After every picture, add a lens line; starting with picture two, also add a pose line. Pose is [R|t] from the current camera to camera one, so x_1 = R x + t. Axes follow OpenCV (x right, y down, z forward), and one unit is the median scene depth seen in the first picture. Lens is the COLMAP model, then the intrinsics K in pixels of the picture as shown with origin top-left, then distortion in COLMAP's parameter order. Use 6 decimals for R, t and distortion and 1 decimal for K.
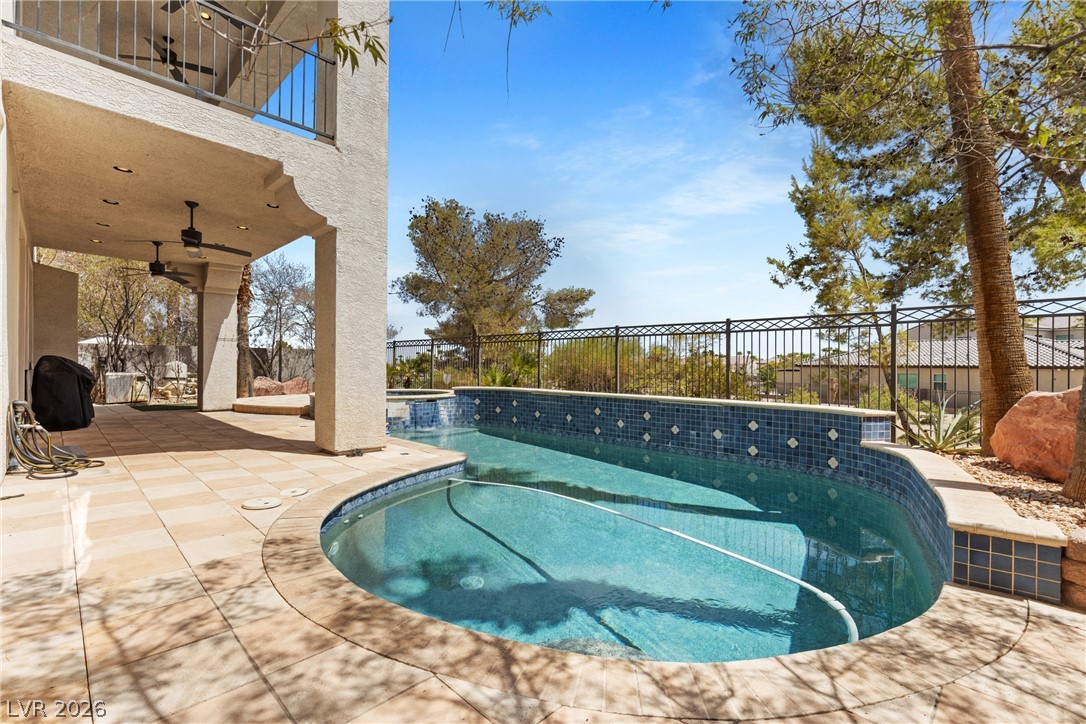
lens RADIAL K [[494.2, 0, 547.2], [0, 494.2, 364.6], [0, 0, 1]] dist [0.001046, 0.001221]
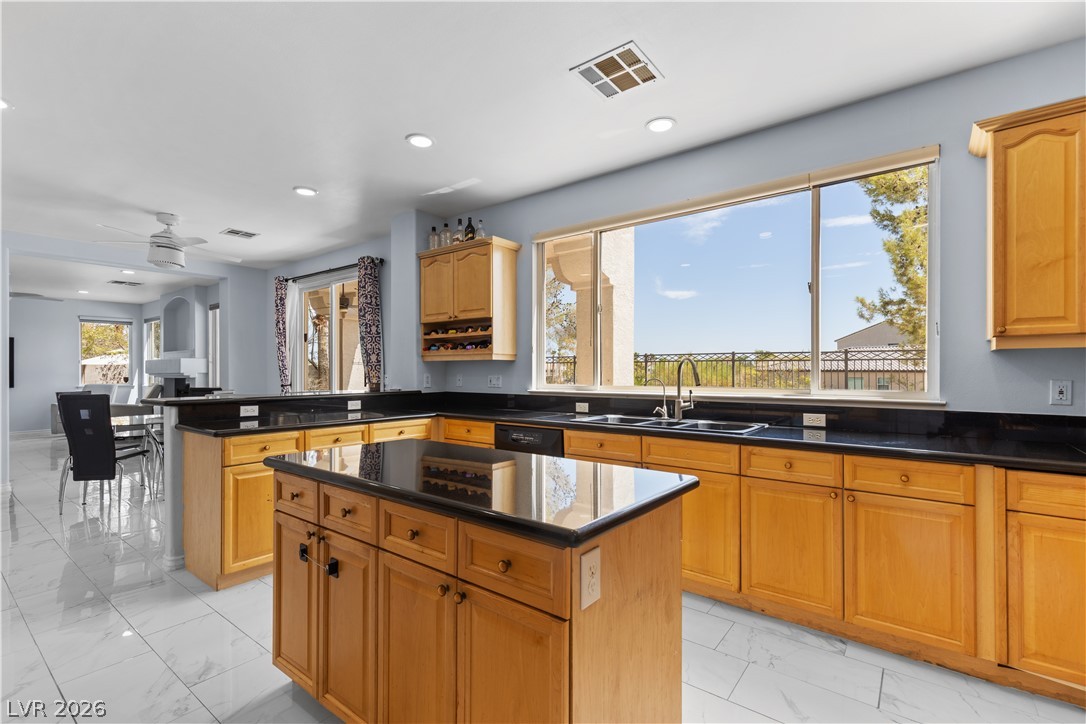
lens RADIAL K [[494.2, 0, 549.0], [0, 494.2, 367.5], [0, 0, 1]] dist [0.001046, 0.001221]
pose [[0.993374, -0.006191, 0.114755, -0.460665], [0.006278, 0.999980, -0.000405, -0.044451], [-0.114751, 0.001122, 0.993394, -0.138875]]
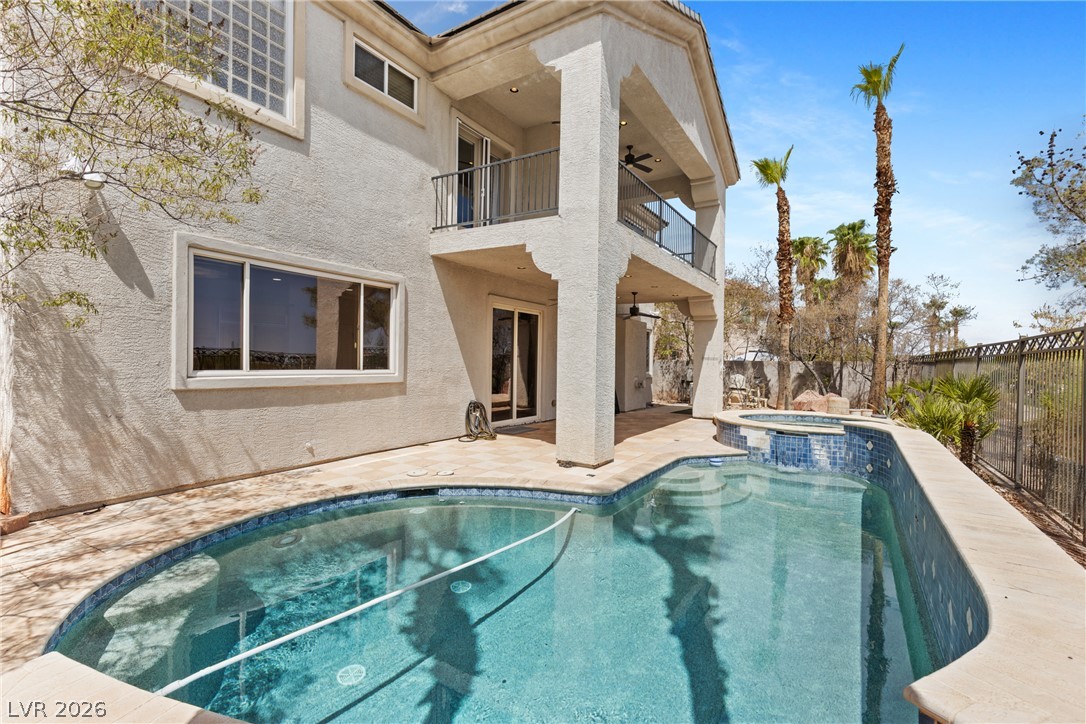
lens RADIAL K [[494.2, 0, 547.9], [0, 494.2, 362.4], [0, 0, 1]] dist [0.001046, 0.001221]
pose [[0.208510, -0.002824, -0.978016, 0.494605], [-0.008443, 0.999953, -0.004687, -0.039577], [0.977984, 0.009235, 0.208476, 0.452035]]
